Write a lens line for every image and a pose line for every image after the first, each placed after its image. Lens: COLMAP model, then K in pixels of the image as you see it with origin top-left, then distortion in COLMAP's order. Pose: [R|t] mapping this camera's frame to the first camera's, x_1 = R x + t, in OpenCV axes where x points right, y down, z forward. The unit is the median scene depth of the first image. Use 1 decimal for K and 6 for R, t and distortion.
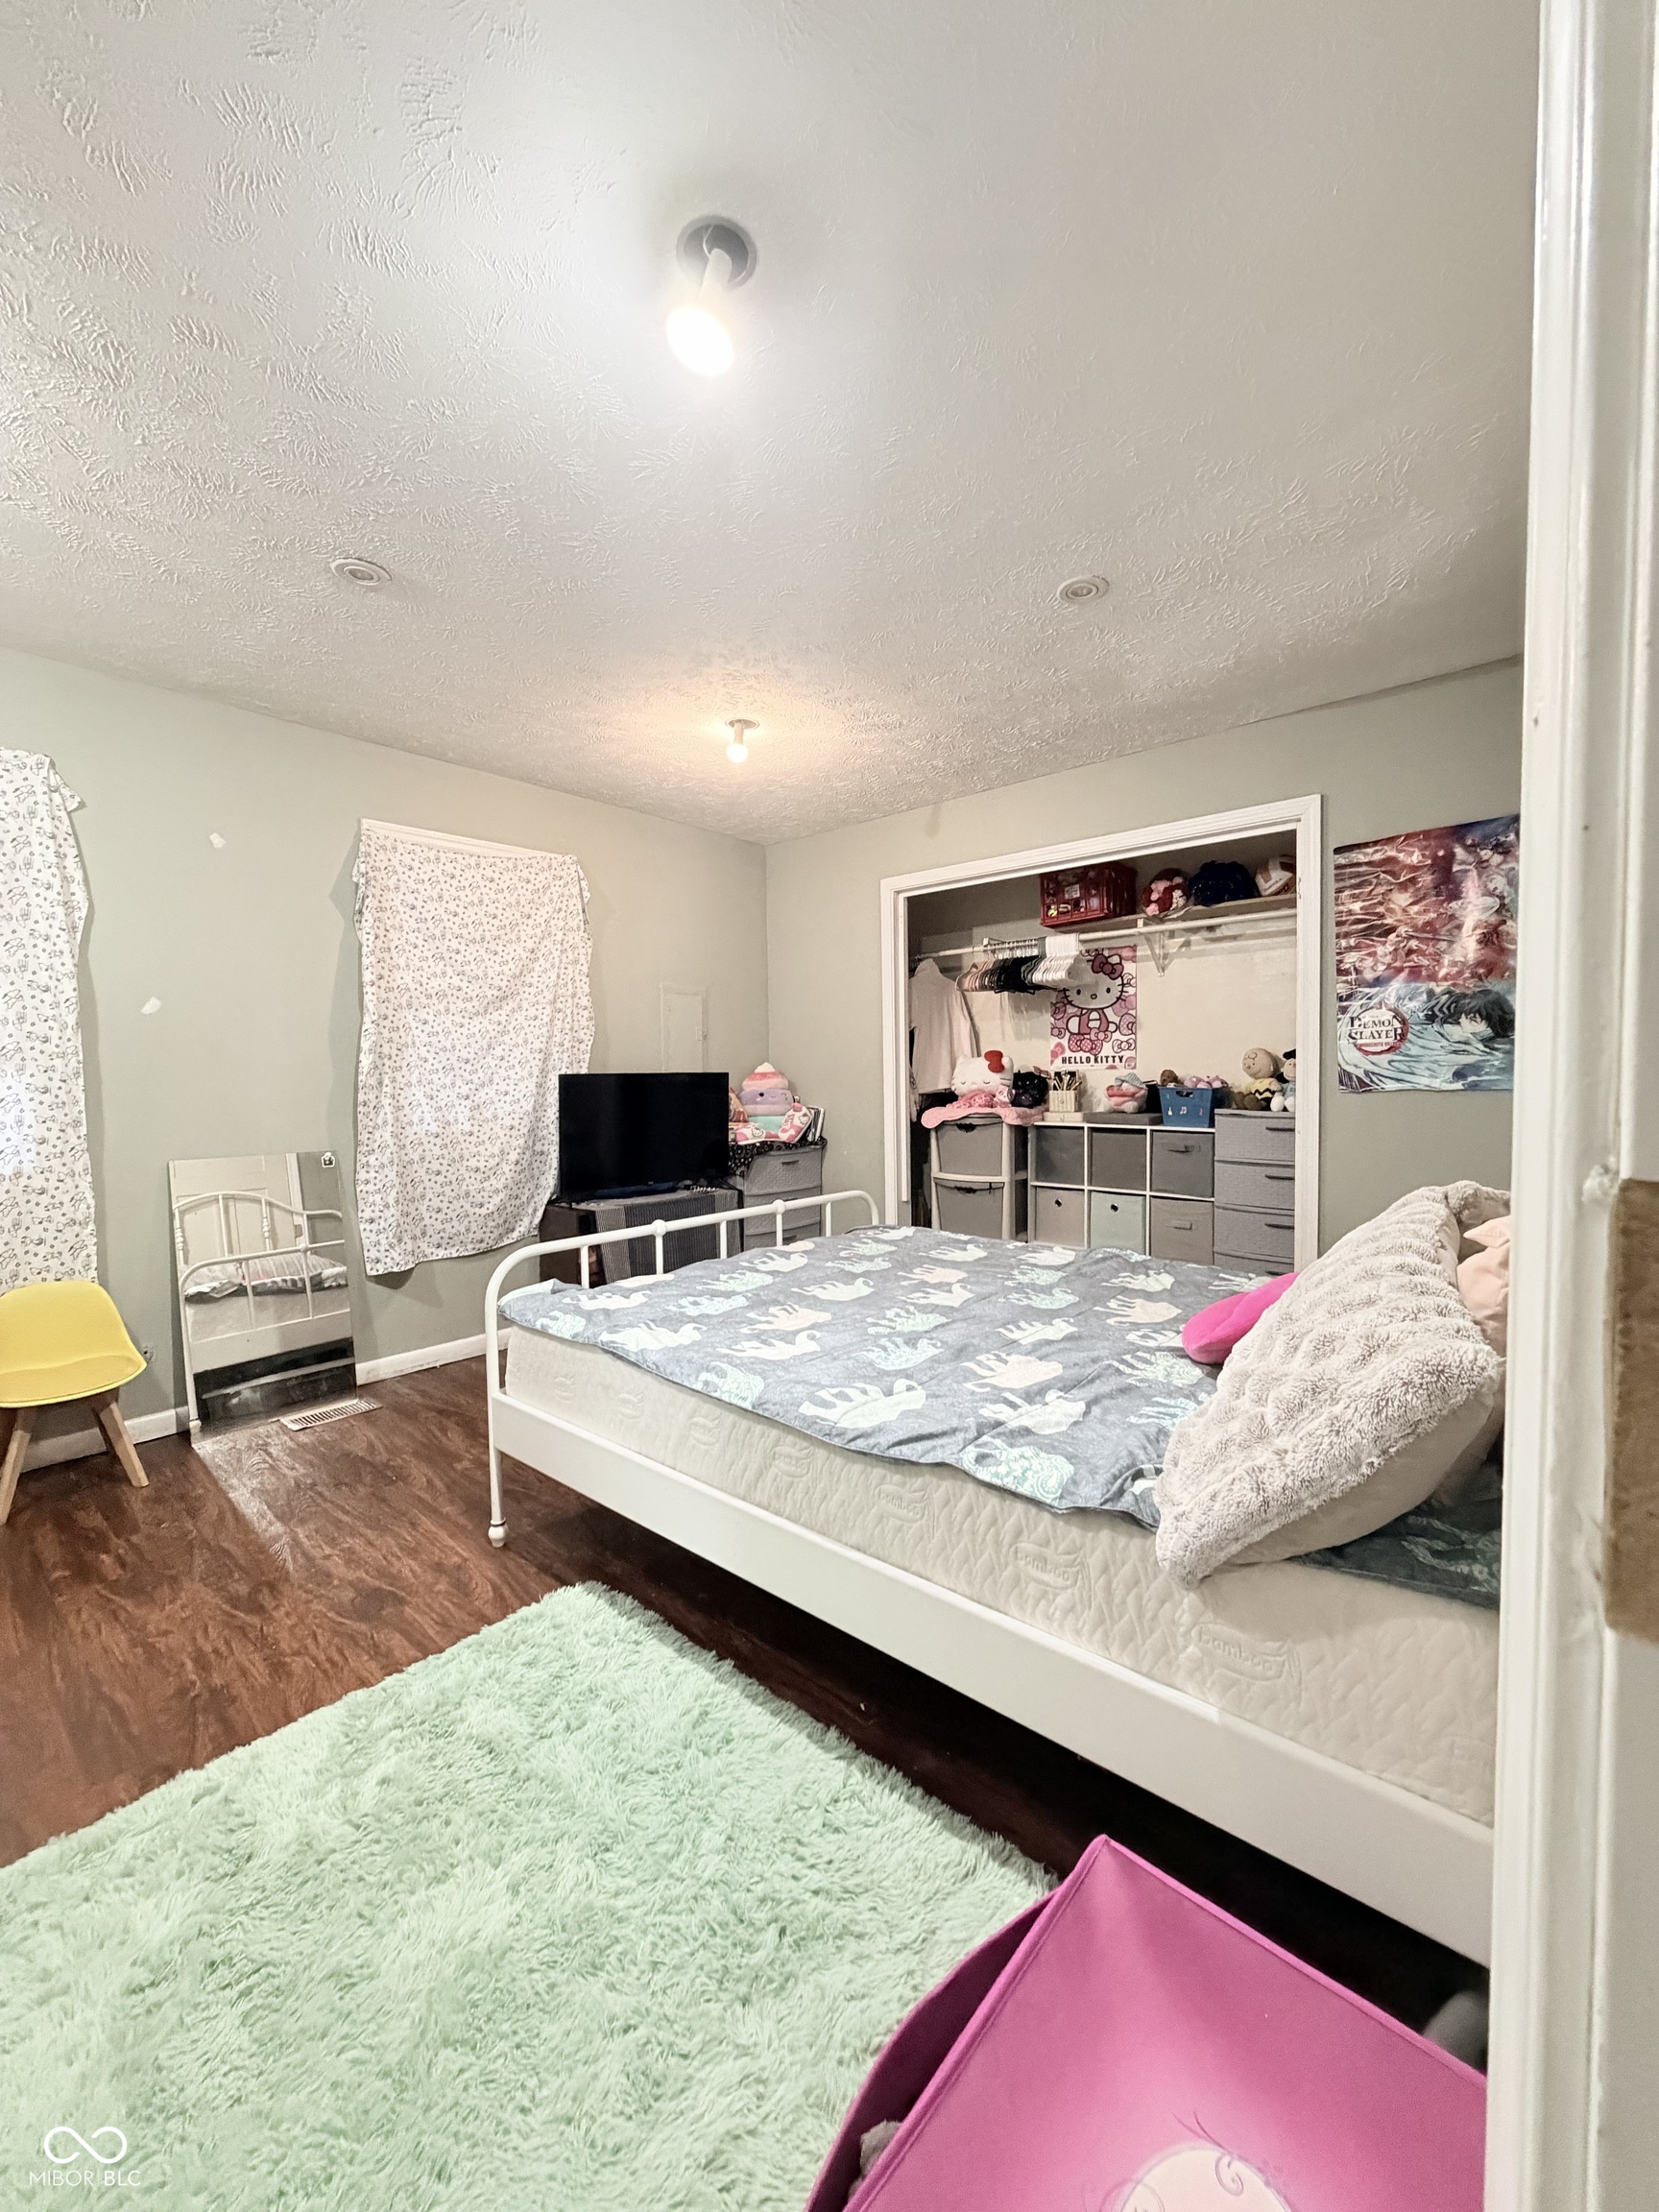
lens RADIAL K [[882.3, 0, 829.8], [0, 882.3, 1098.1], [0, 0, 1]] dist [0.001051, 0.000023]
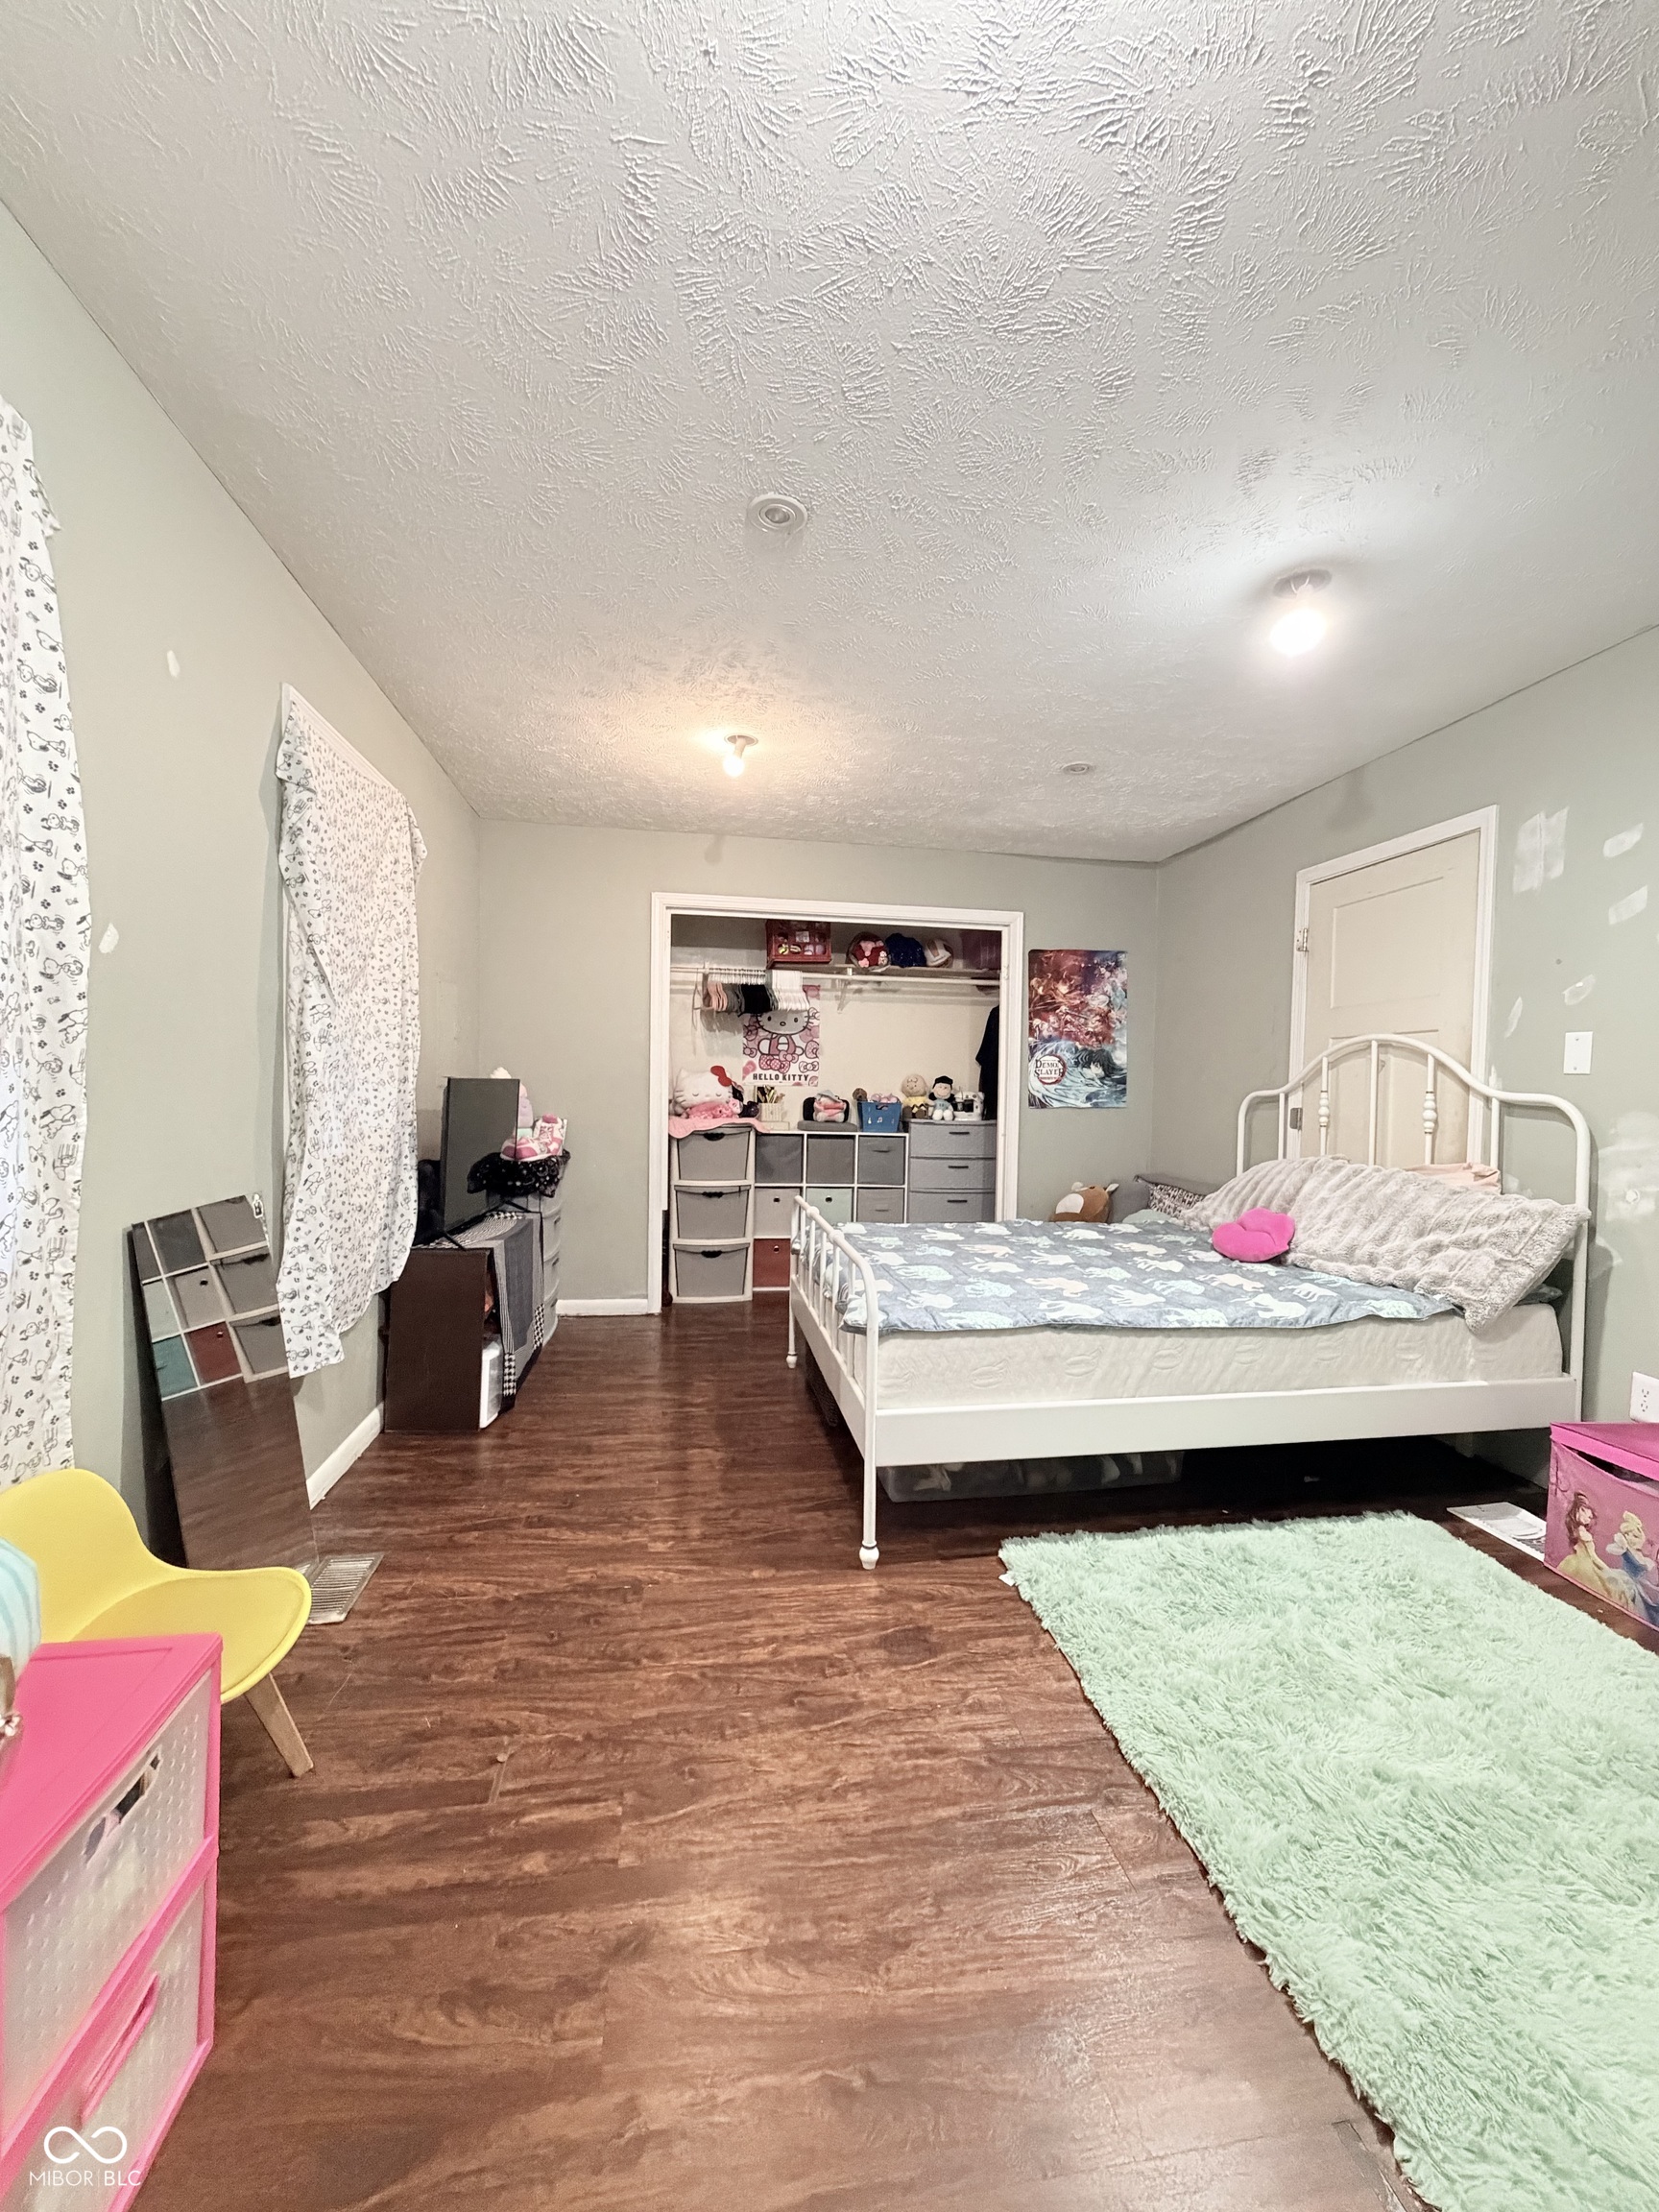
lens RADIAL K [[882.3, 0, 829.8], [0, 882.3, 1098.1], [0, 0, 1]] dist [0.001051, 0.000023]
pose [[0.634022, 0.013479, 0.773197, -0.677819], [-0.007420, 0.999908, -0.011346, -0.003094], [-0.773279, 0.001457, 0.634064, 0.236933]]
